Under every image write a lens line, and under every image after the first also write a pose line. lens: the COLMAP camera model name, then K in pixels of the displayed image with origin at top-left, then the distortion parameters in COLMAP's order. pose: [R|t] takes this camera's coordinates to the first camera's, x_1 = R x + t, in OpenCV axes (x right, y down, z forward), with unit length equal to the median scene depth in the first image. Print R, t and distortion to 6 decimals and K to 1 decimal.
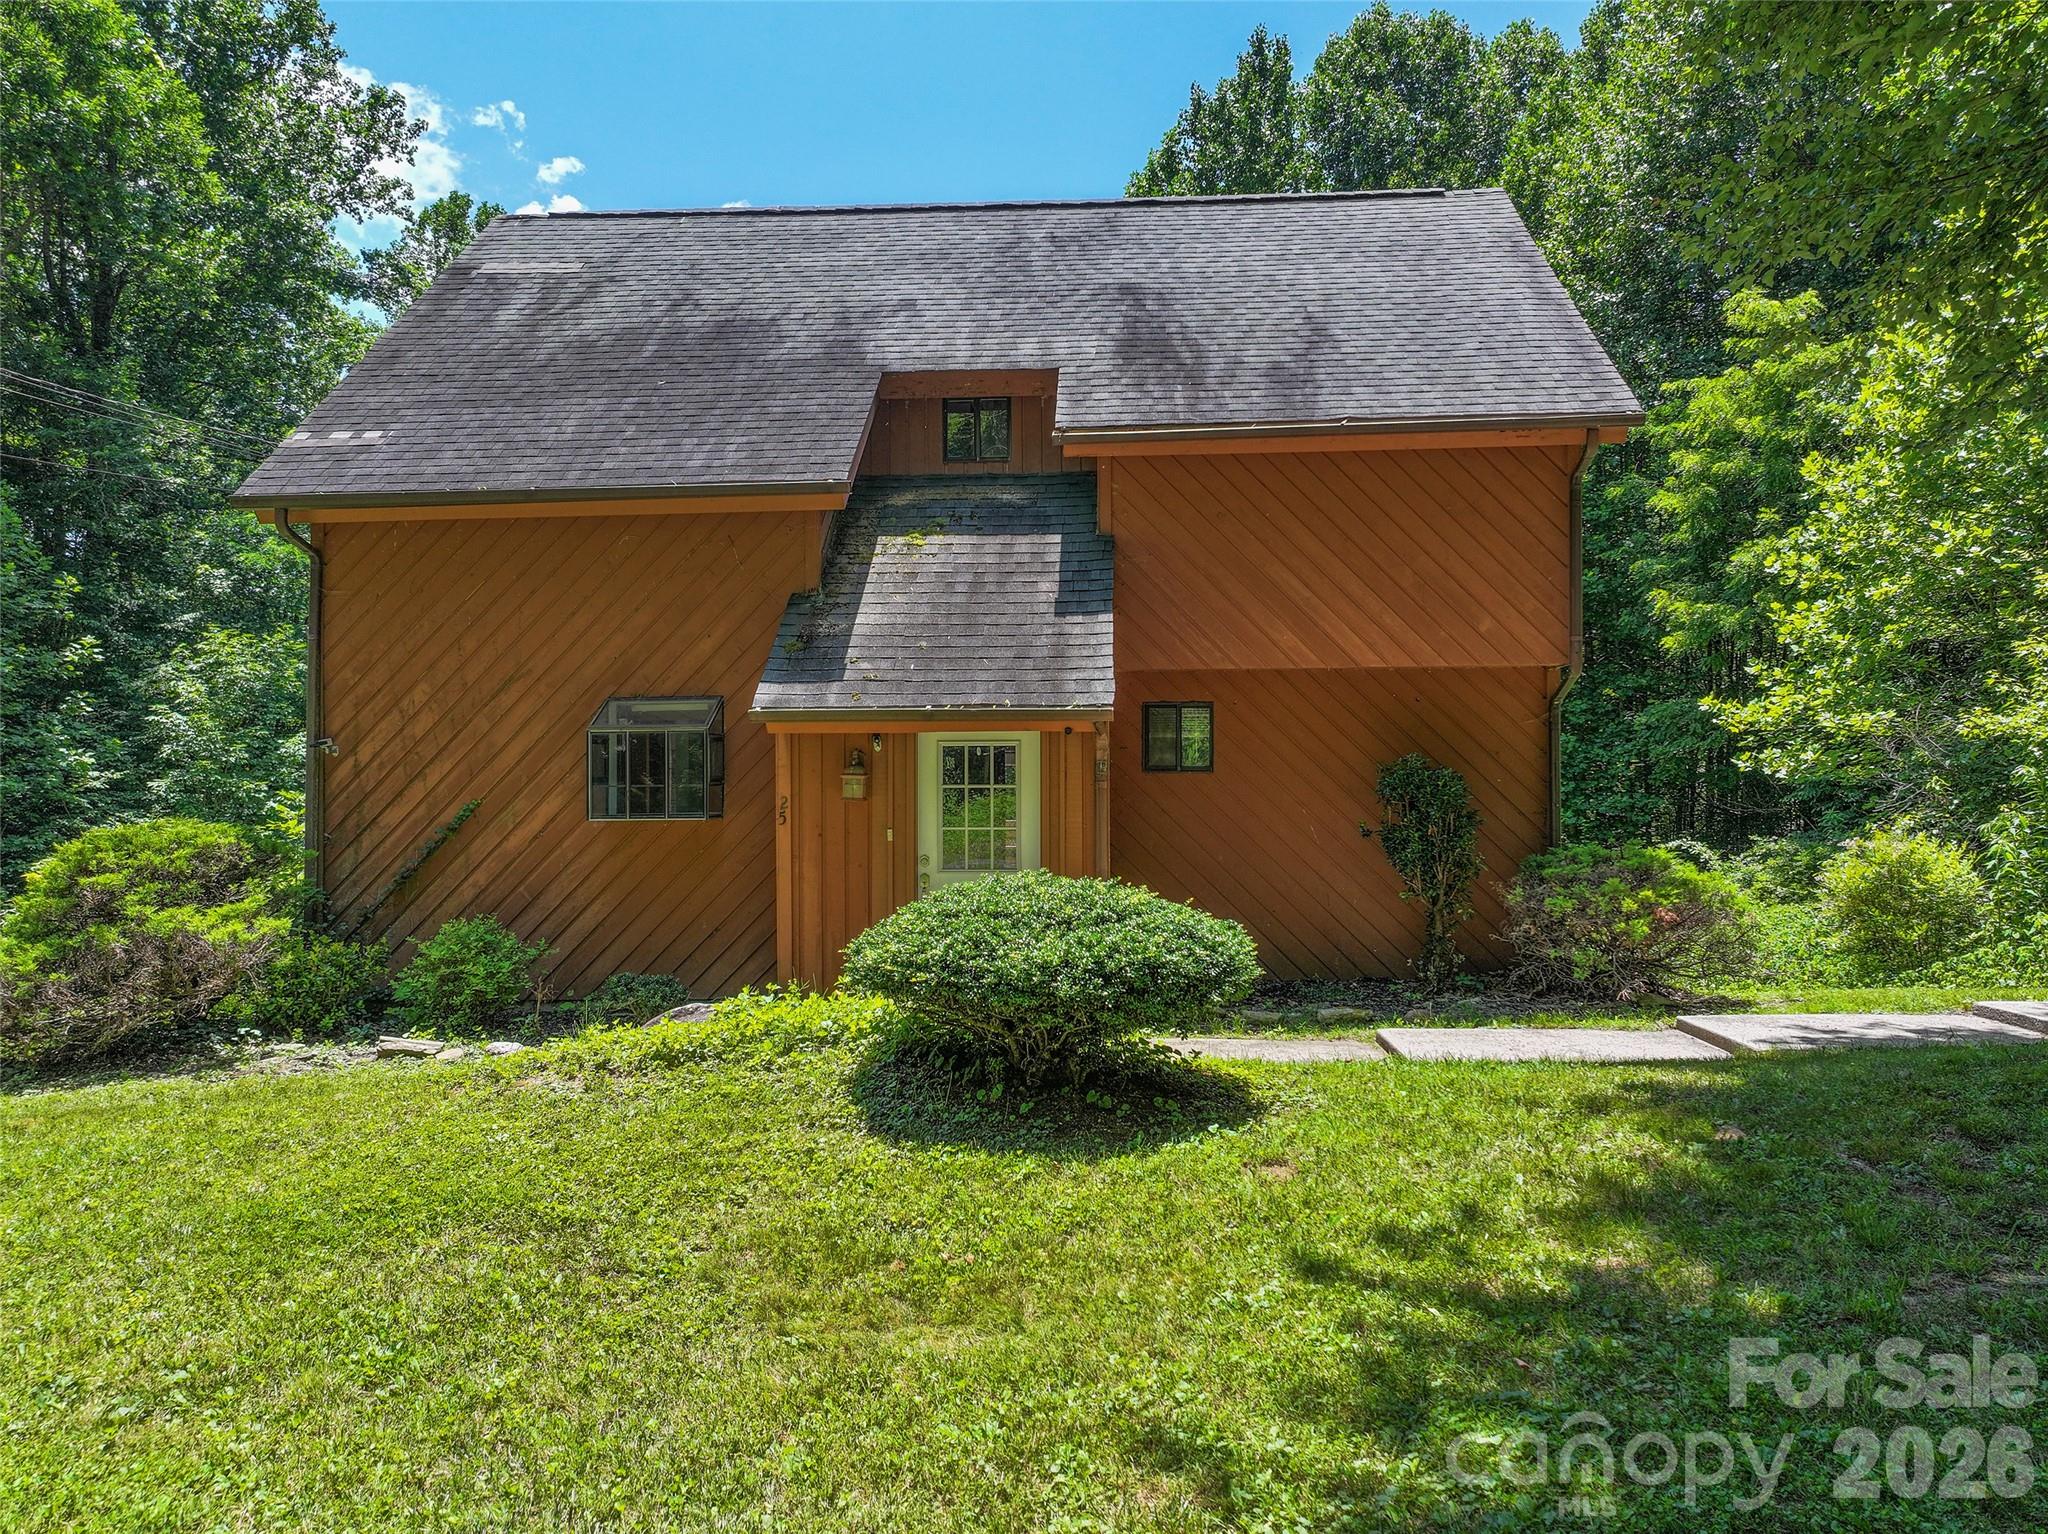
lens RADIAL K [[1437.7, 0, 1024.0], [0, 1437.7, 767.0], [0, 0, 1]] dist [0.005634, 0.001060]
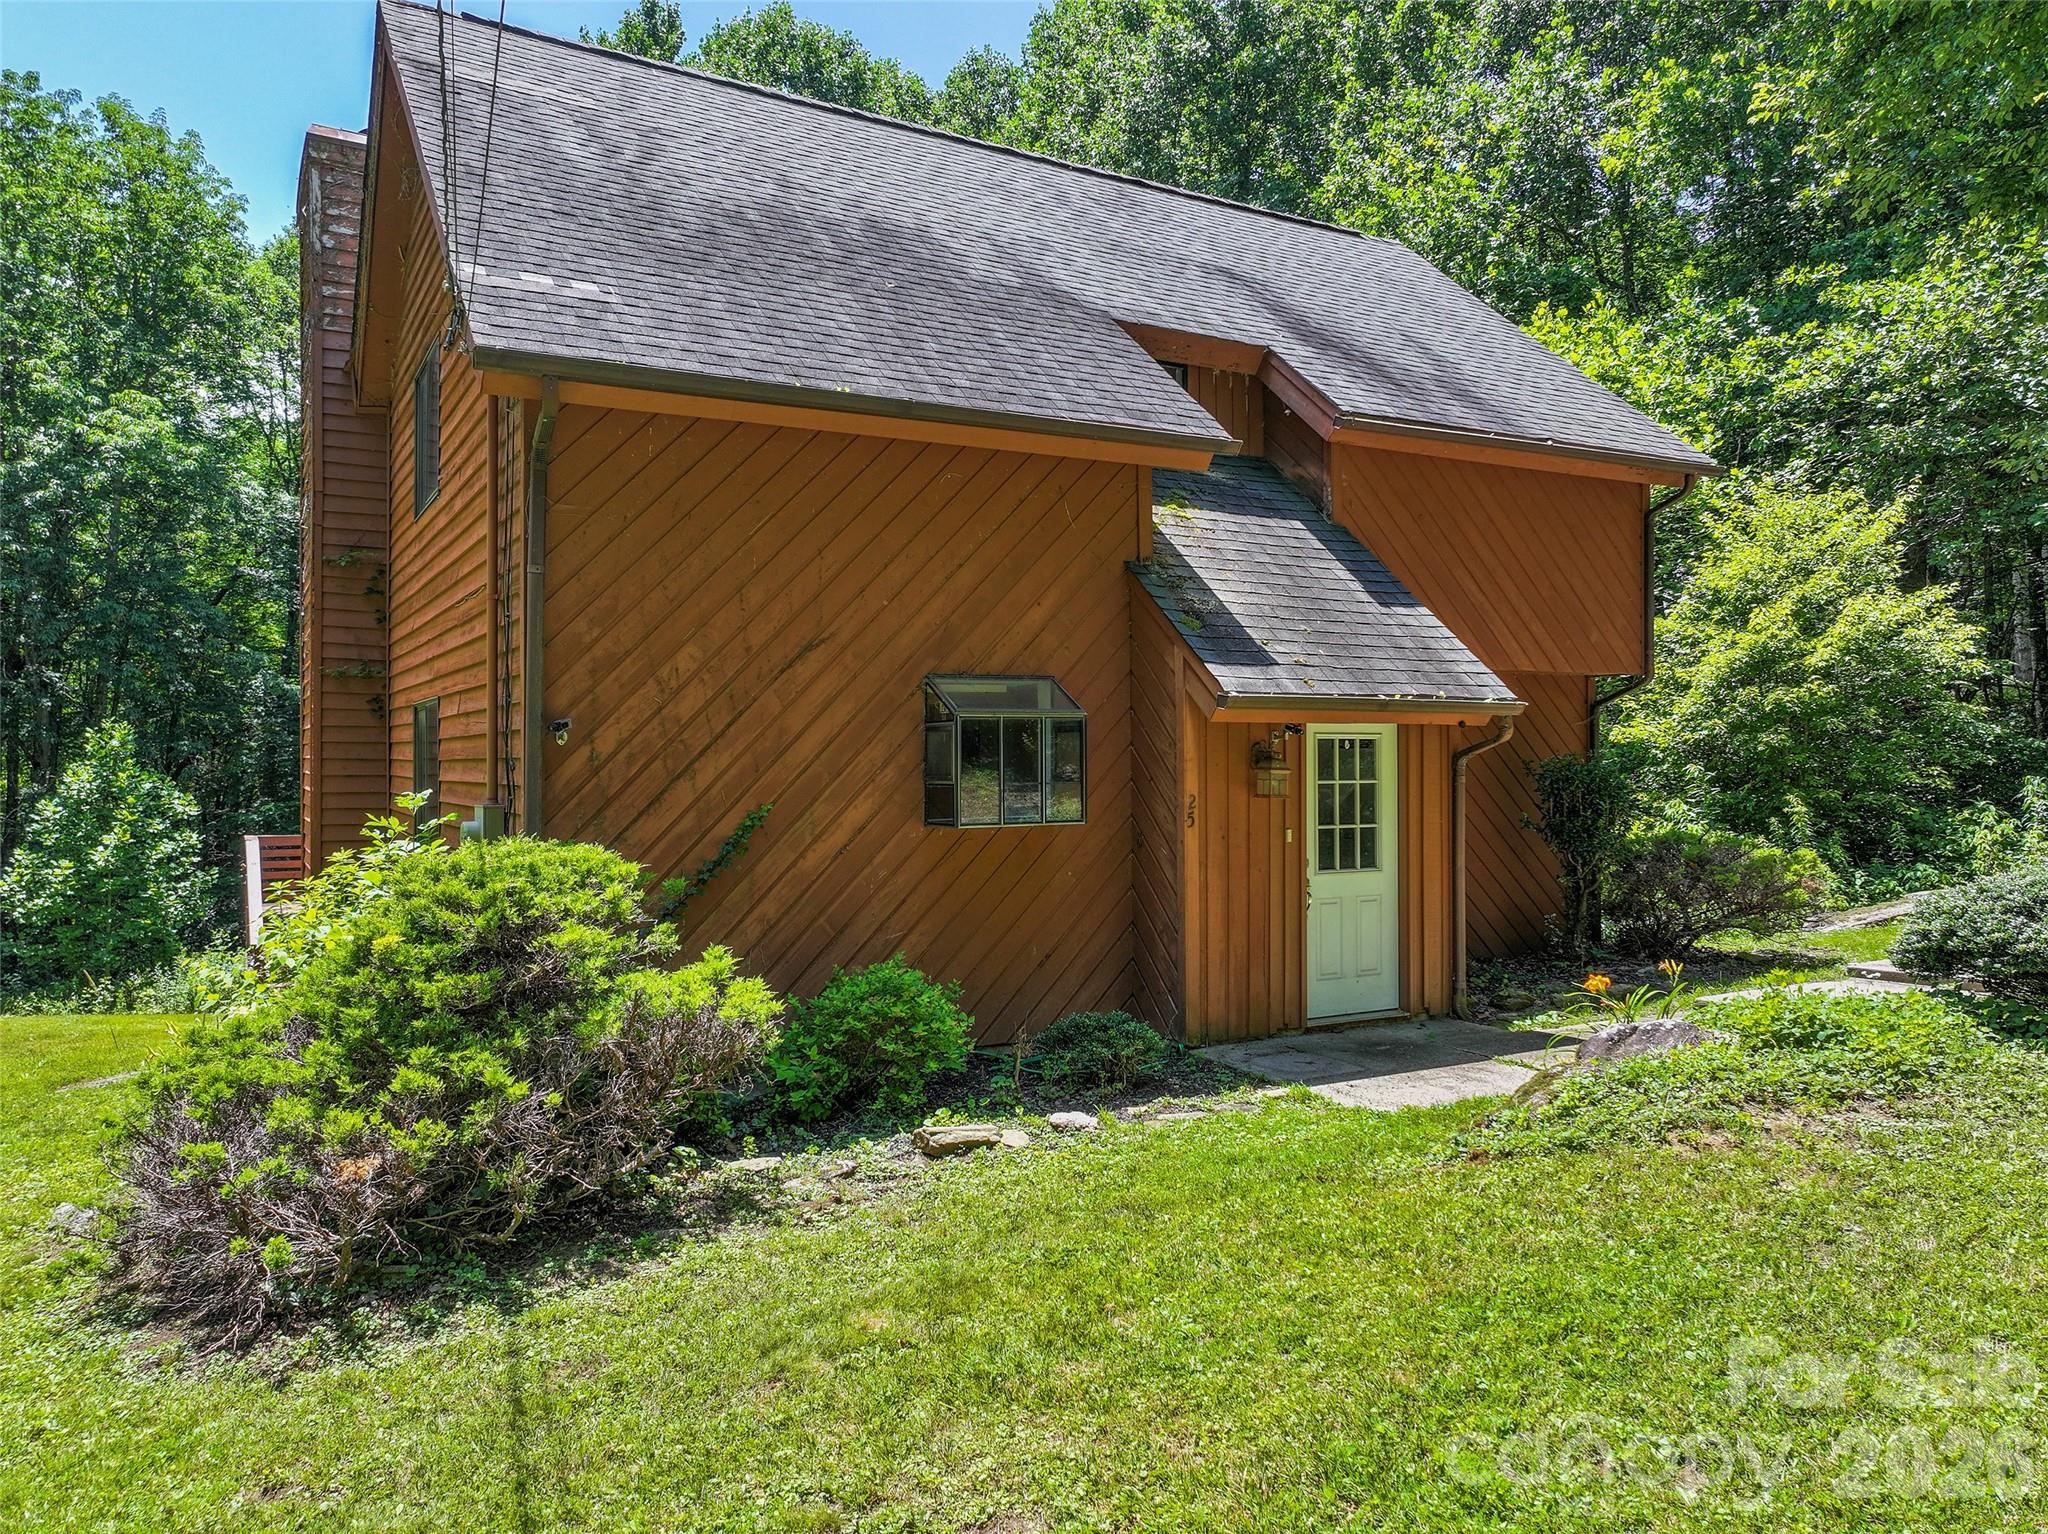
lens RADIAL K [[1437.7, 0, 1024.0], [0, 1437.7, 767.0], [0, 0, 1]] dist [0.005634, 0.001060]
pose [[0.836323, -0.000556, 0.548236, -0.681738], [0.000826, 1.000000, -0.000246, 0.003561], [-0.548236, 0.000659, 0.836323, 0.306616]]
